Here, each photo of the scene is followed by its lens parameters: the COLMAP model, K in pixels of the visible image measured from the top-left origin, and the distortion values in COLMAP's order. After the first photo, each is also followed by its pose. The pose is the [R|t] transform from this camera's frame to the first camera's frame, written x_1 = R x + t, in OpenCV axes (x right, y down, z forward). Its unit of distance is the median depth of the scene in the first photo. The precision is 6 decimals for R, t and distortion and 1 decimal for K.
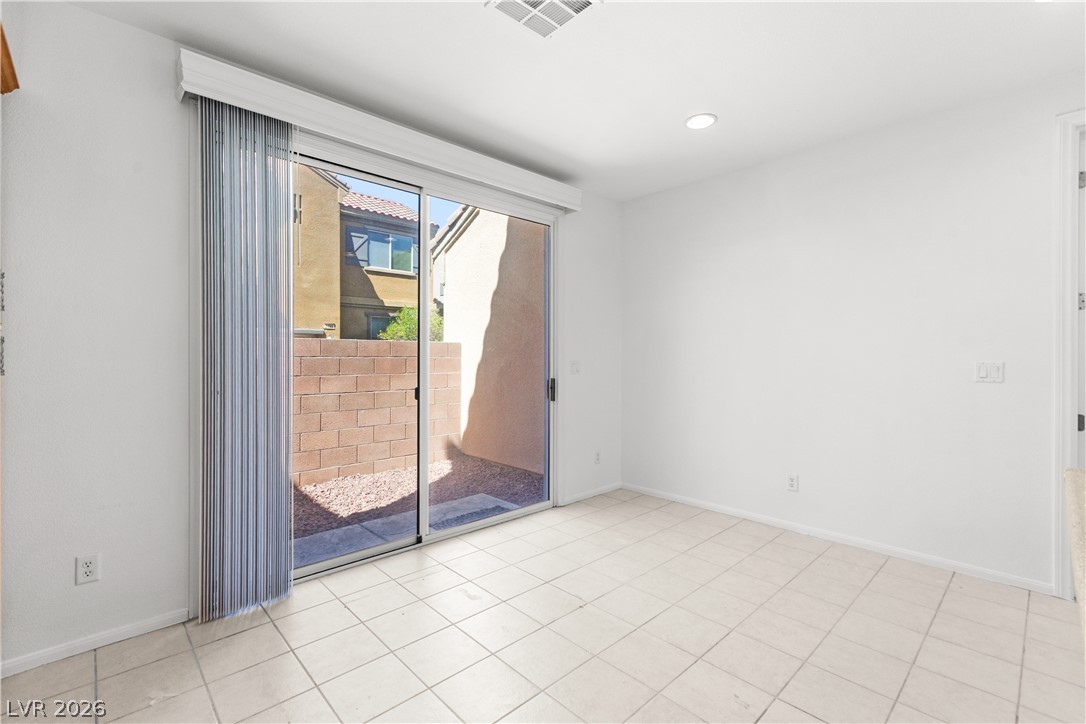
lens RADIAL K [[480.6, 0, 542.9], [0, 480.6, 358.4], [0, 0, 1]] dist [0.004451, -0.001254]
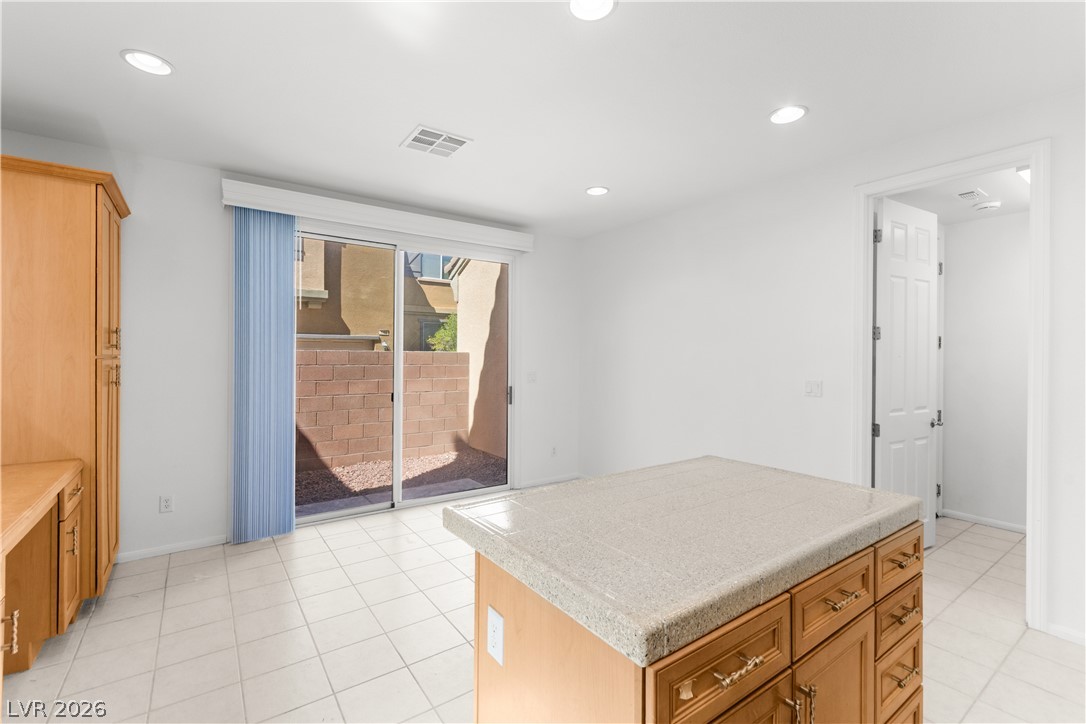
lens RADIAL K [[480.6, 0, 544.1], [0, 480.6, 356.8], [0, 0, 1]] dist [0.004451, -0.001254]
pose [[0.991020, 0.004423, -0.133641, 0.248404], [-0.004813, 0.999985, -0.002592, -0.028954], [0.133627, 0.003212, 0.991026, -0.206363]]
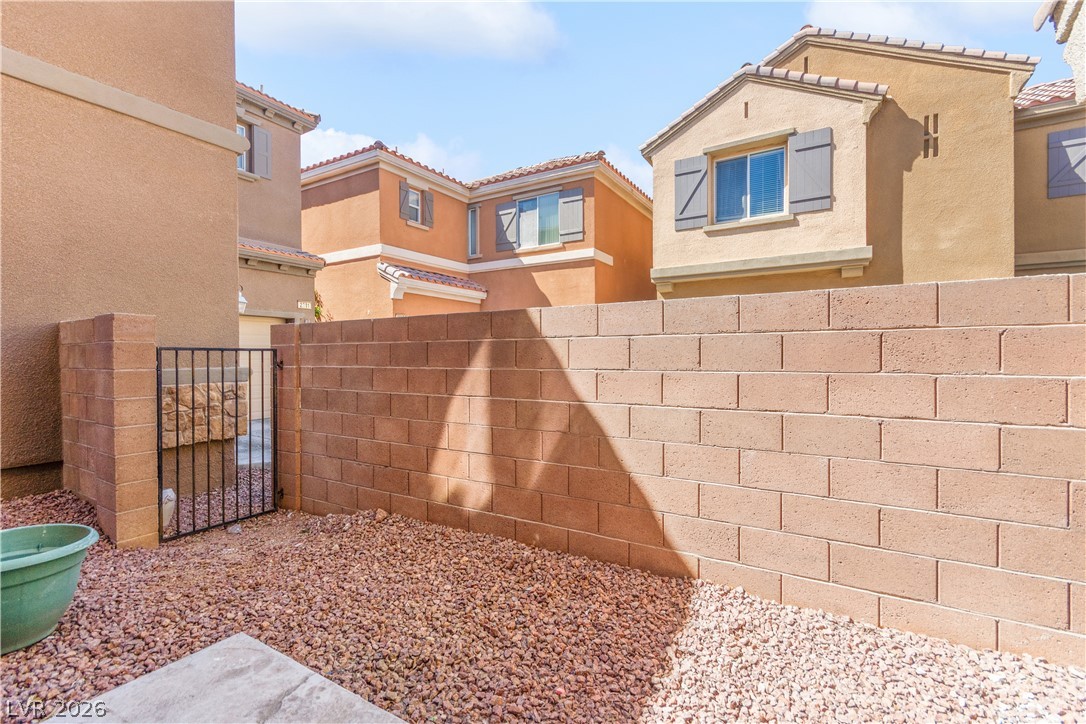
lens RADIAL K [[480.6, 0, 540.2], [0, 480.6, 360.3], [0, 0, 1]] dist [0.004451, -0.001254]
pose [[0.268881, 0.001821, -0.963172, 0.009163], [-0.001661, 0.999998, 0.001427, 0.027615], [0.963172, 0.001216, 0.268883, 0.857832]]
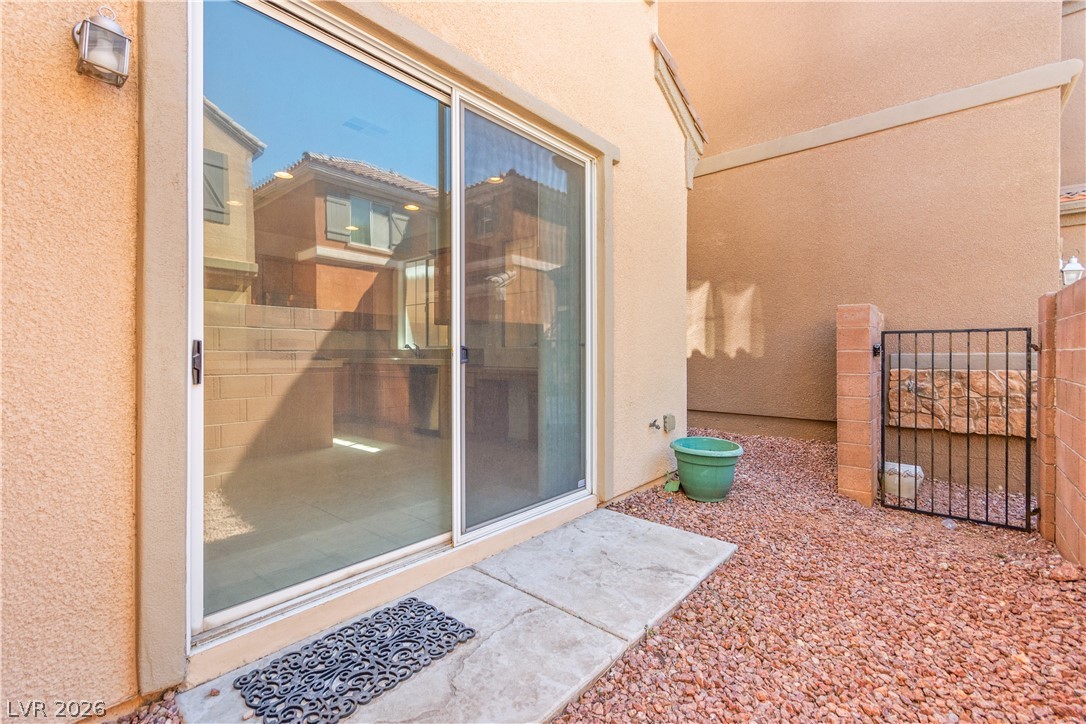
lens RADIAL K [[480.6, 0, 535.7], [0, 480.6, 356.7], [0, 0, 1]] dist [0.004451, -0.001254]
pose [[-0.995551, -0.001961, -0.094206, -0.246811], [-0.003395, 0.999881, 0.015061, 0.046555], [0.094165, 0.015314, -0.995439, 1.372660]]
